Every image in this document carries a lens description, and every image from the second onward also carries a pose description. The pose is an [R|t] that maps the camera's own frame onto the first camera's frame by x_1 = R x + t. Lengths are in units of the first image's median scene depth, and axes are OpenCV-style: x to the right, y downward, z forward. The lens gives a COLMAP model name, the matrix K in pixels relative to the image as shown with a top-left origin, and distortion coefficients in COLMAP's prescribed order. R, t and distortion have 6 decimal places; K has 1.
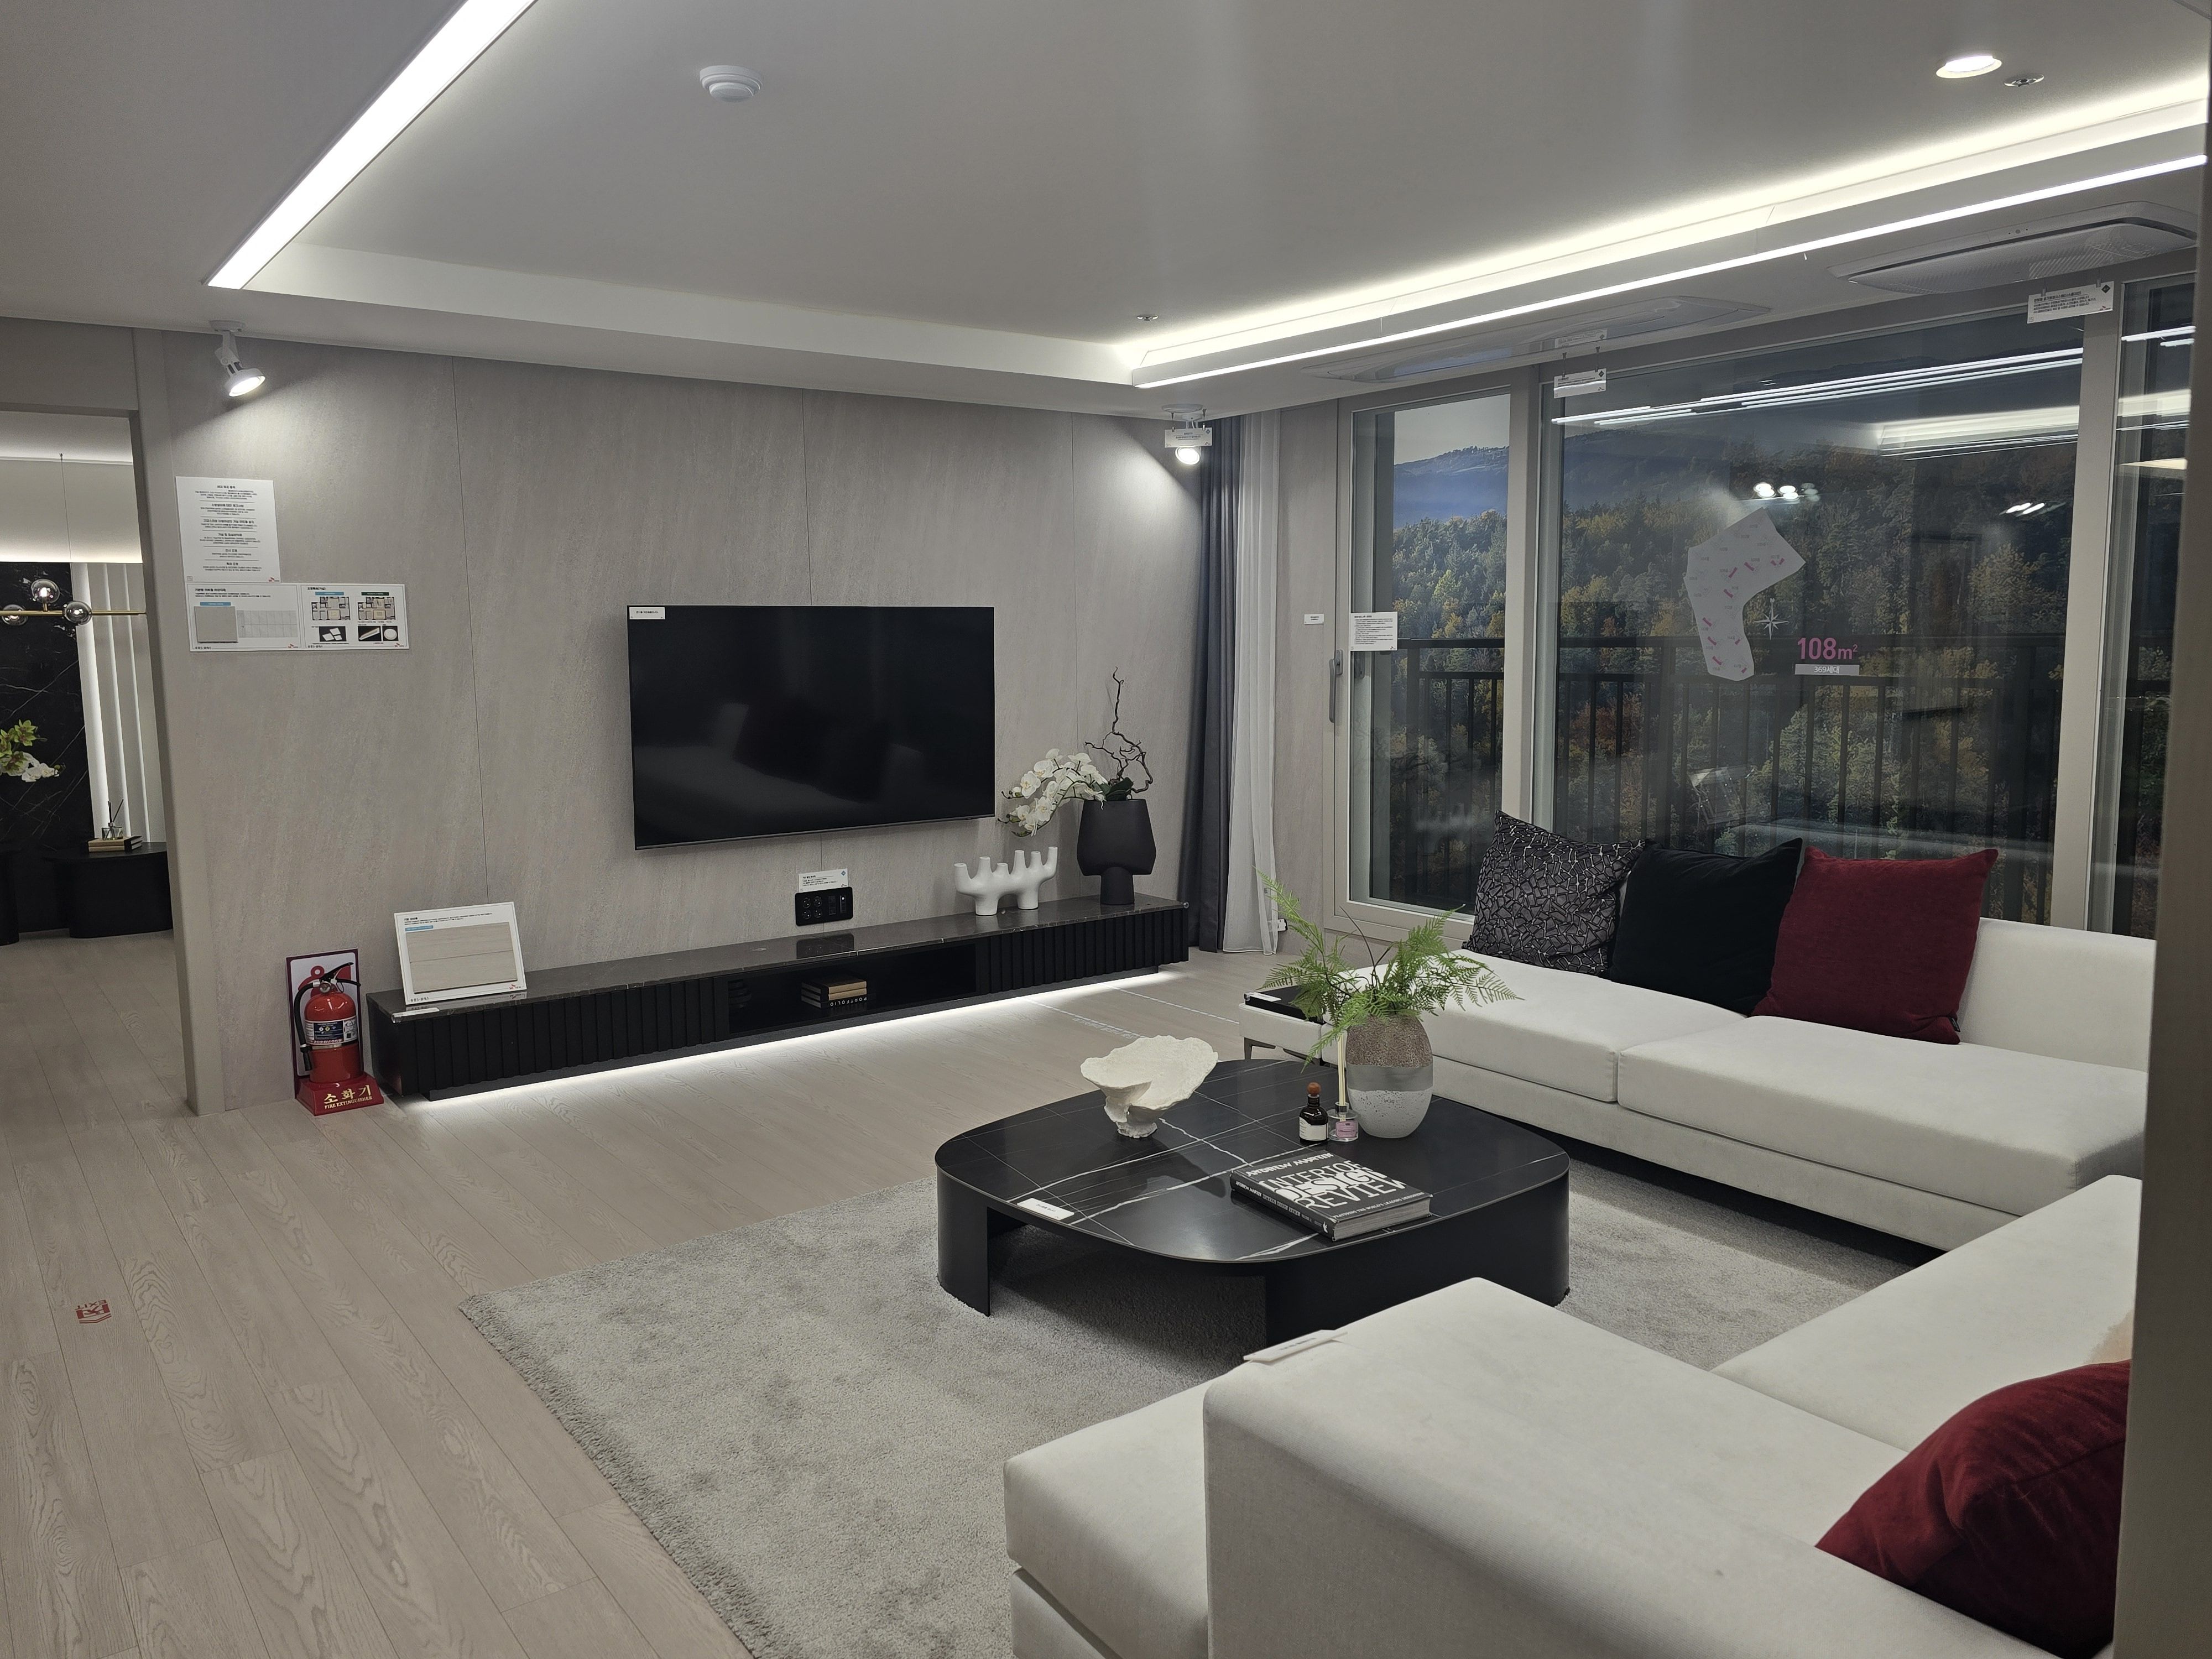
lens RADIAL K [[1596.5, 0, 1104.1], [0, 1596.5, 826.0], [0, 0, 1]] dist [0.065305, -0.065486]
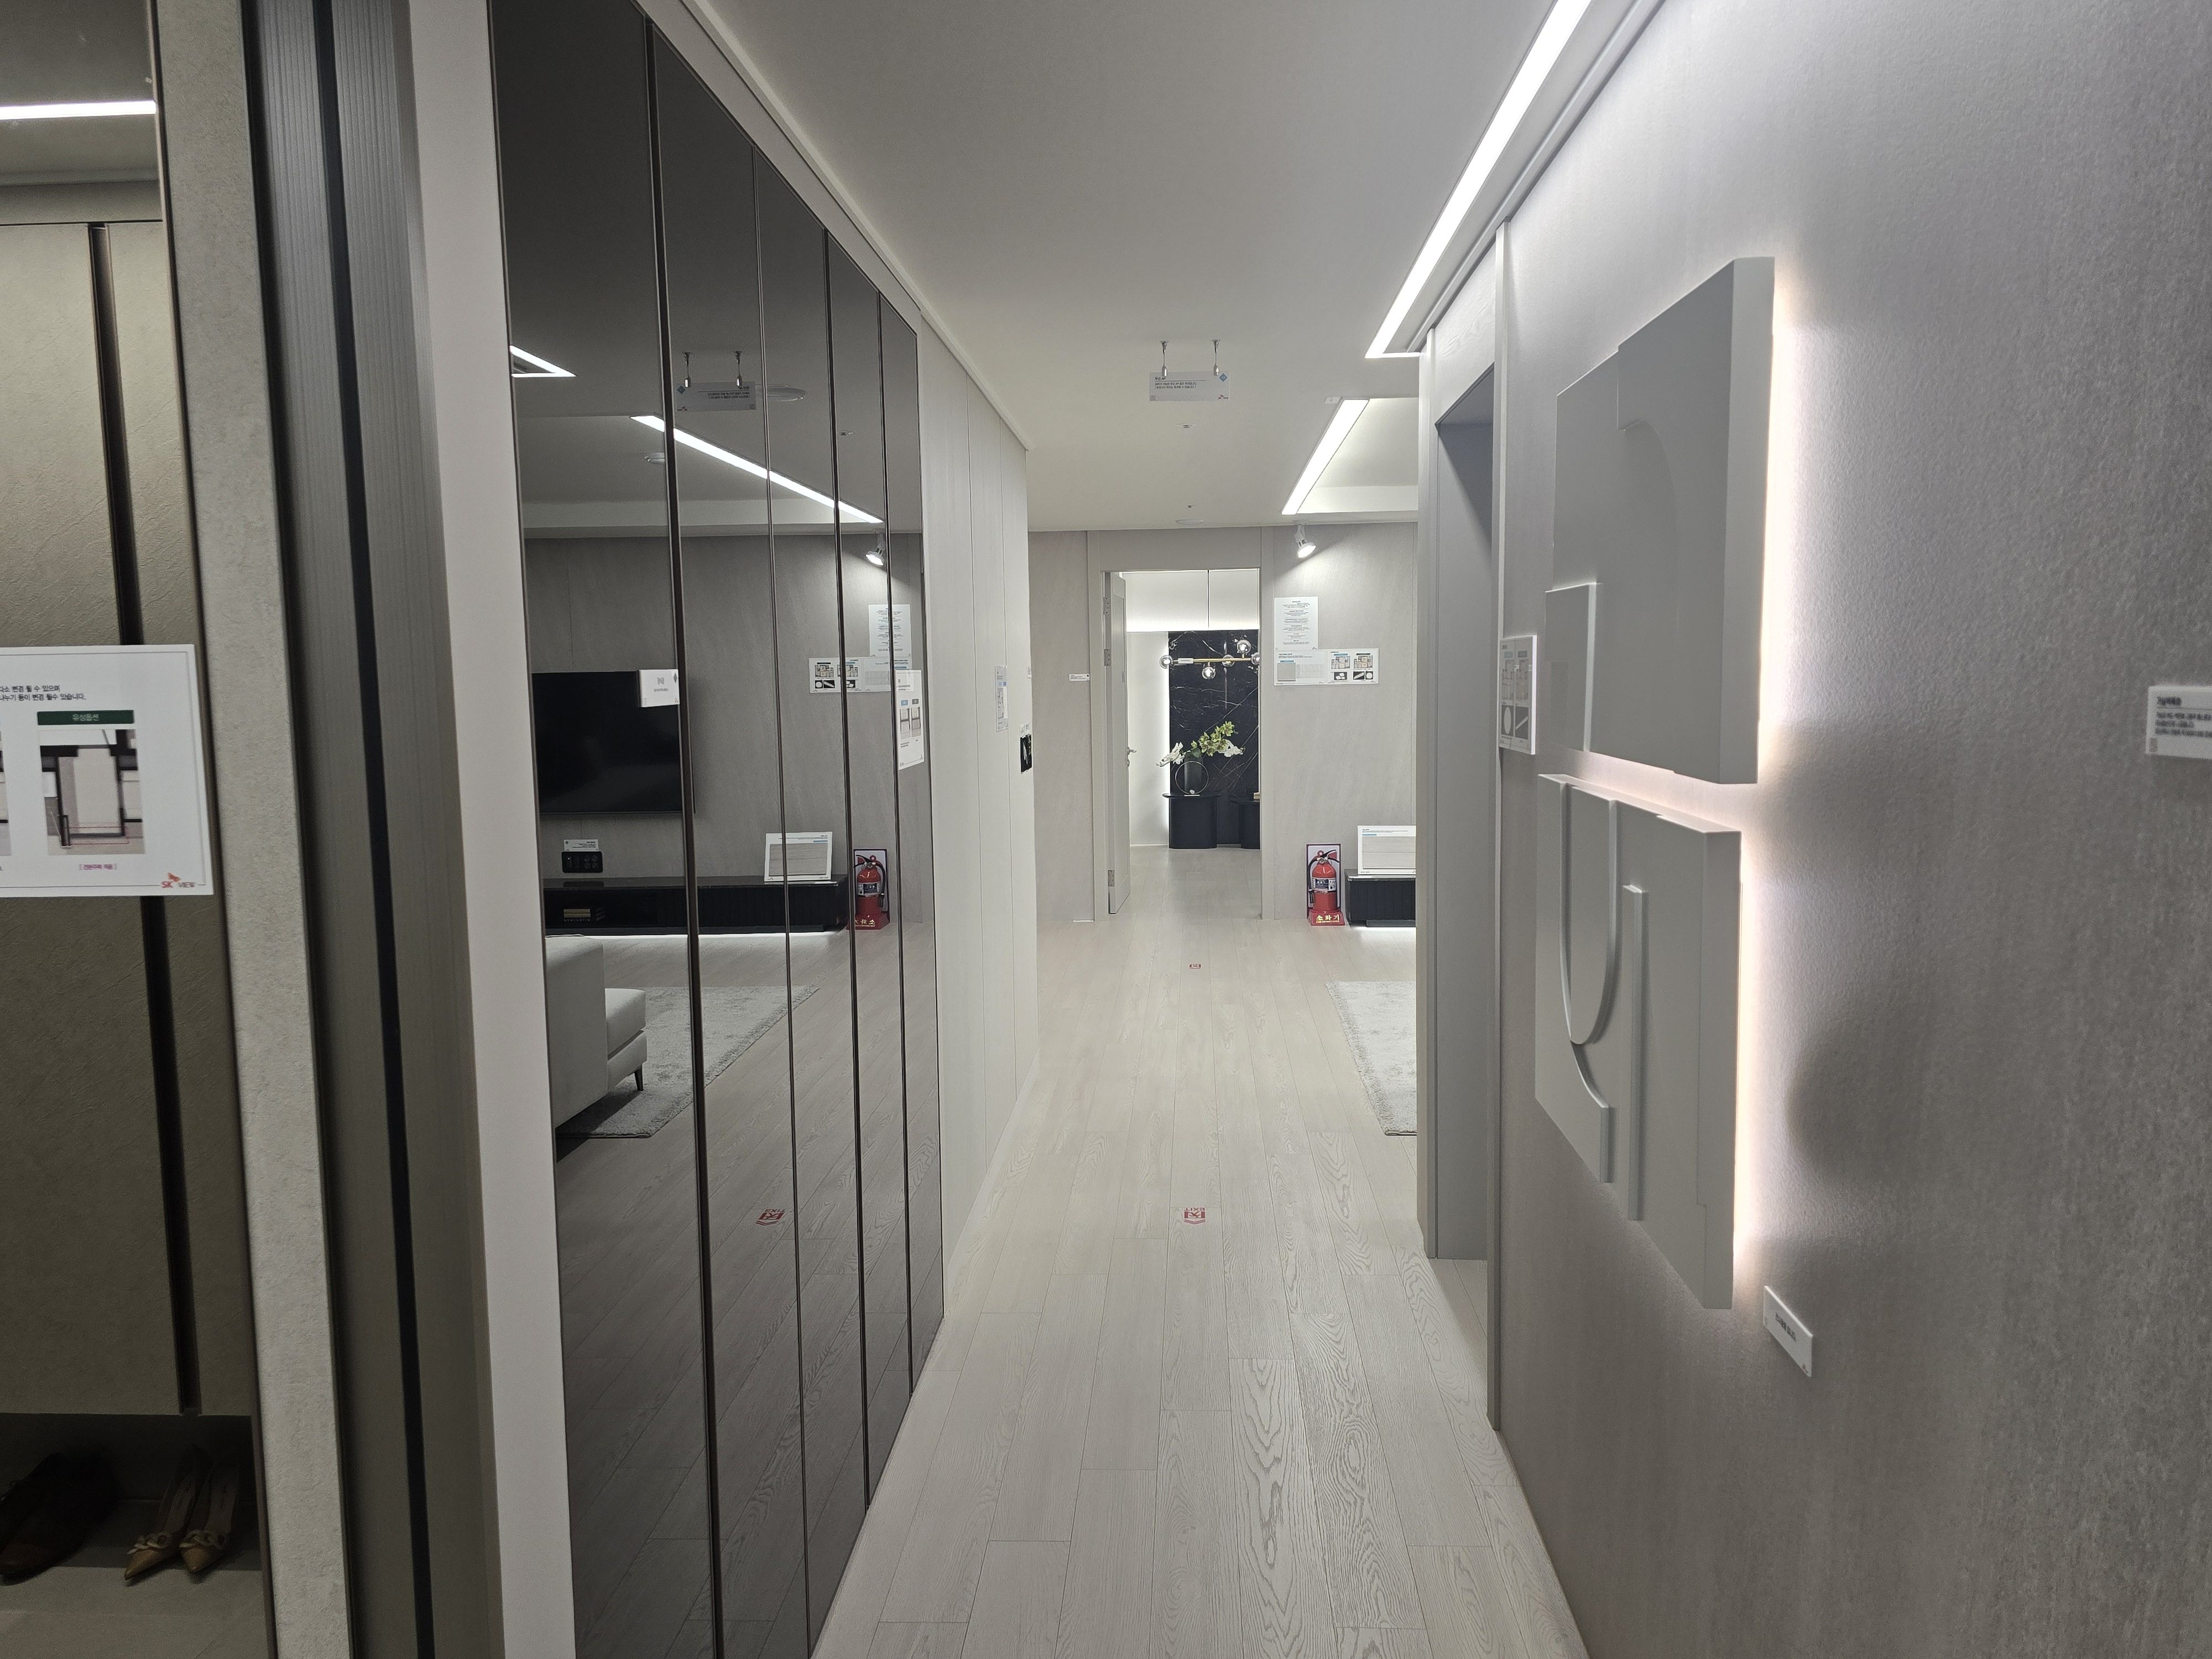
lens RADIAL K [[1596.5, 0, 1089.9], [0, 1596.5, 838.3], [0, 0, 1]] dist [0.065305, -0.065486]
pose [[0.773129, 0.071142, -0.630246, 0.496321], [-0.070157, 0.997184, 0.026499, 0.042391], [0.630357, 0.023729, 0.775943, -0.642707]]
